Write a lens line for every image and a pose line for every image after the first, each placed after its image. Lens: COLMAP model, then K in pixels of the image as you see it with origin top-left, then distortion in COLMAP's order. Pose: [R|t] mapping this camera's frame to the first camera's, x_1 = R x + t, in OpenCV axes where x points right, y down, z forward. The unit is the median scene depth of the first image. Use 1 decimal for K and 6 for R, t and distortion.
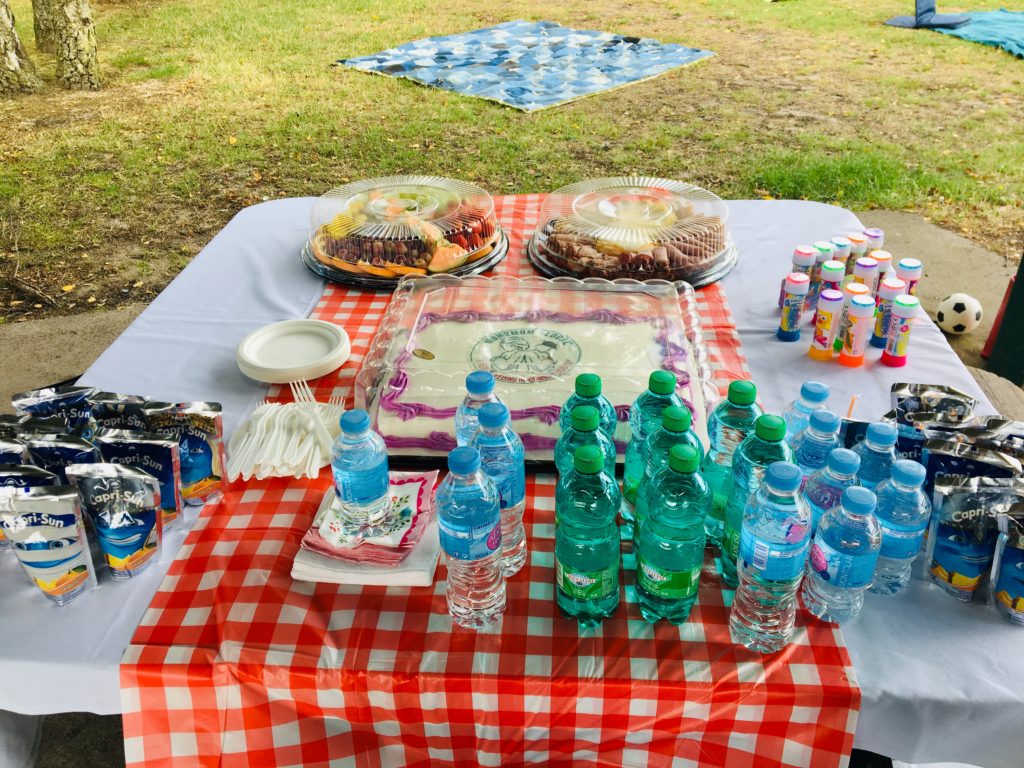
lens RADIAL K [[844.1, 0, 512.0], [0, 844.1, 384.0], [0, 0, 1]] dist [0.003440, -0.008328]
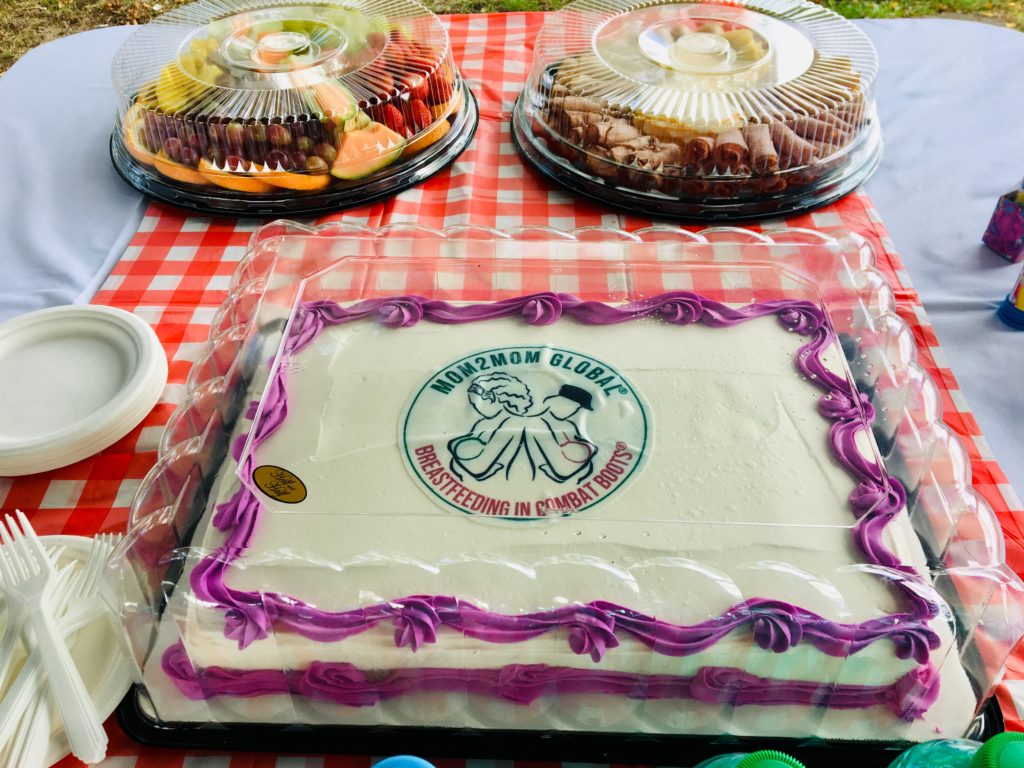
lens RADIAL K [[844.1, 0, 512.0], [0, 844.1, 384.0], [0, 0, 1]] dist [0.003440, -0.008328]
pose [[0.999216, -0.027921, 0.028075, -0.002254], [0.021196, 0.976090, 0.216332, -0.119441], [-0.033444, -0.215567, 0.975916, 0.435791]]
